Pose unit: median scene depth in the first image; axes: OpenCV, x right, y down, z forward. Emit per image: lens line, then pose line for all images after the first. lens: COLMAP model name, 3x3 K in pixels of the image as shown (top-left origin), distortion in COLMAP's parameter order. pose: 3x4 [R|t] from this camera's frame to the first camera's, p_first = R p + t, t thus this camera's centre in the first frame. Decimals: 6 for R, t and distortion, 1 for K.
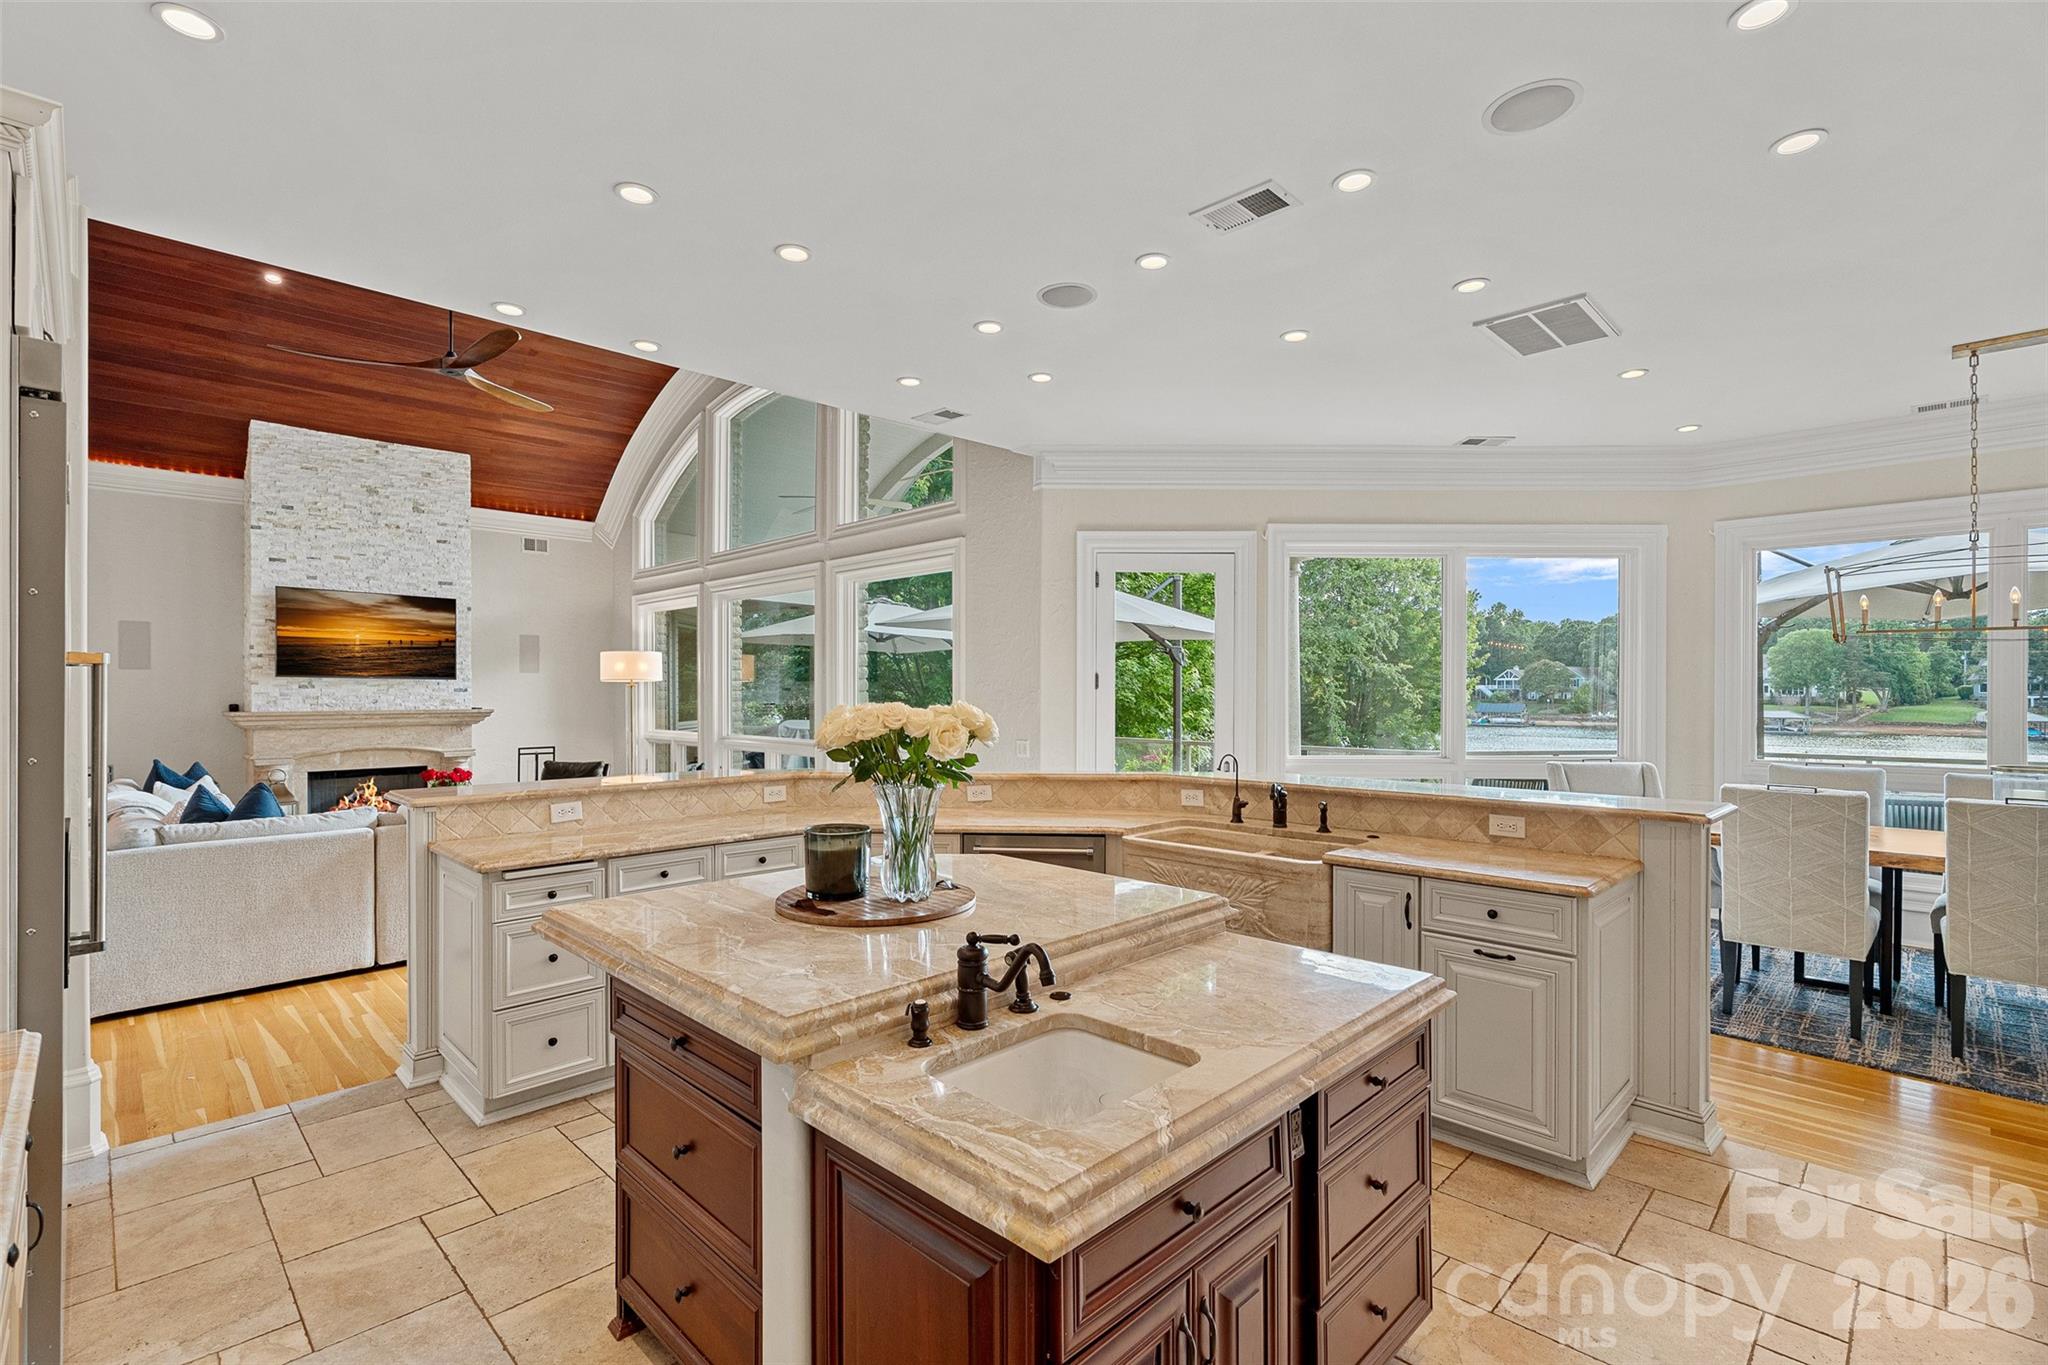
lens RADIAL K [[936.4, 0, 1017.8], [0, 936.4, 689.7], [0, 0, 1]] dist [0.002652, 0.000360]
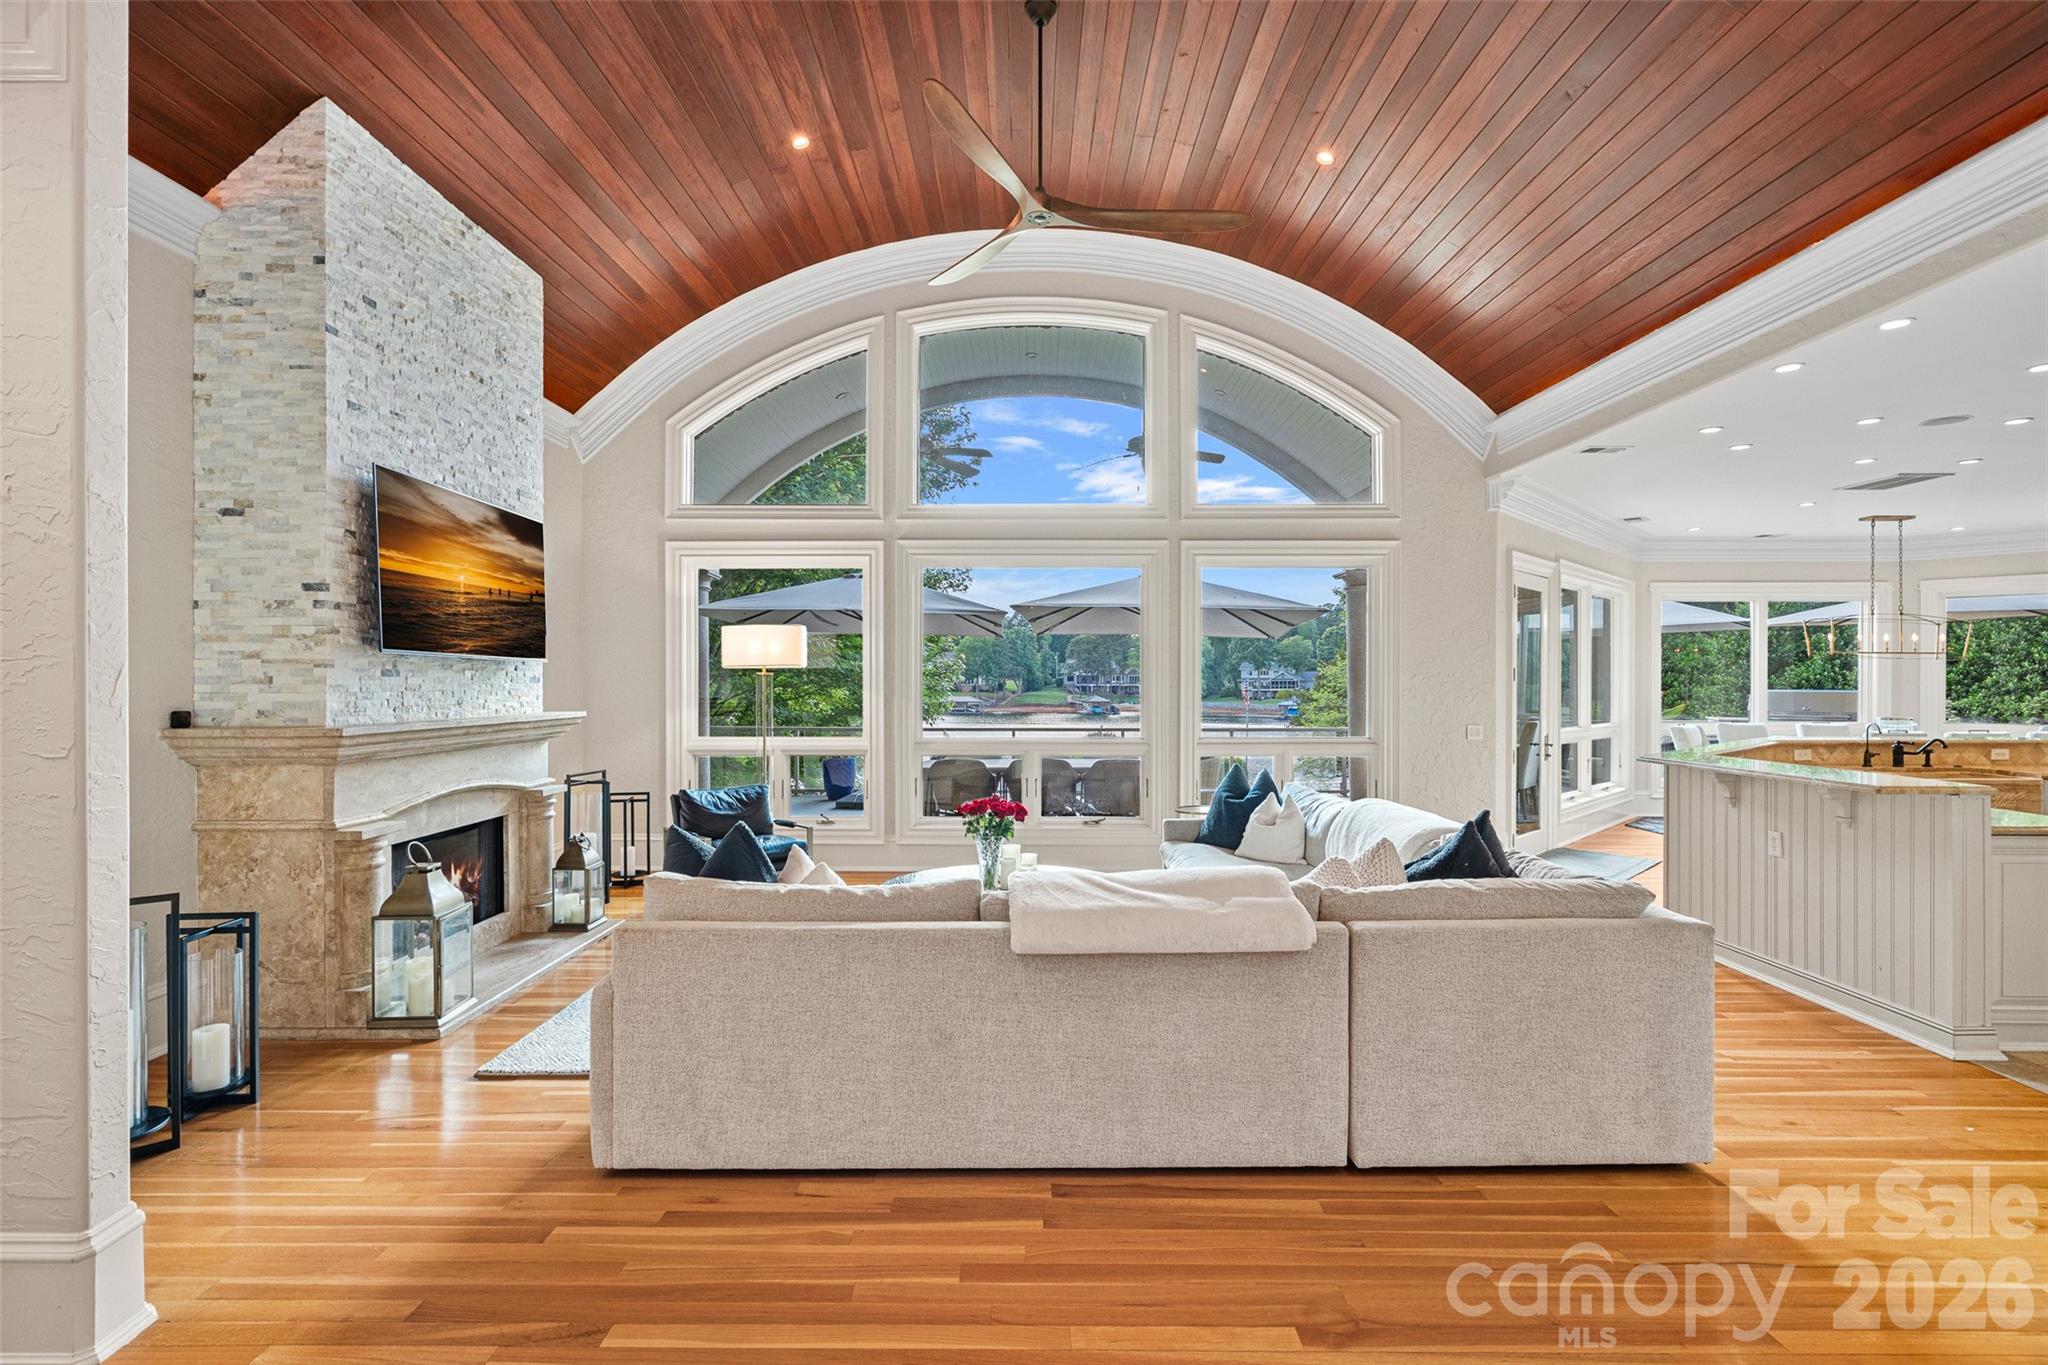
lens RADIAL K [[936.4, 0, 1025.1], [0, 936.4, 683.4], [0, 0, 1]] dist [0.002652, 0.000360]
pose [[0.707611, -0.001257, 0.706601, -0.870491], [-0.001847, 0.999992, 0.003629, -0.000347], [-0.706600, -0.003873, 0.707603, 0.413074]]
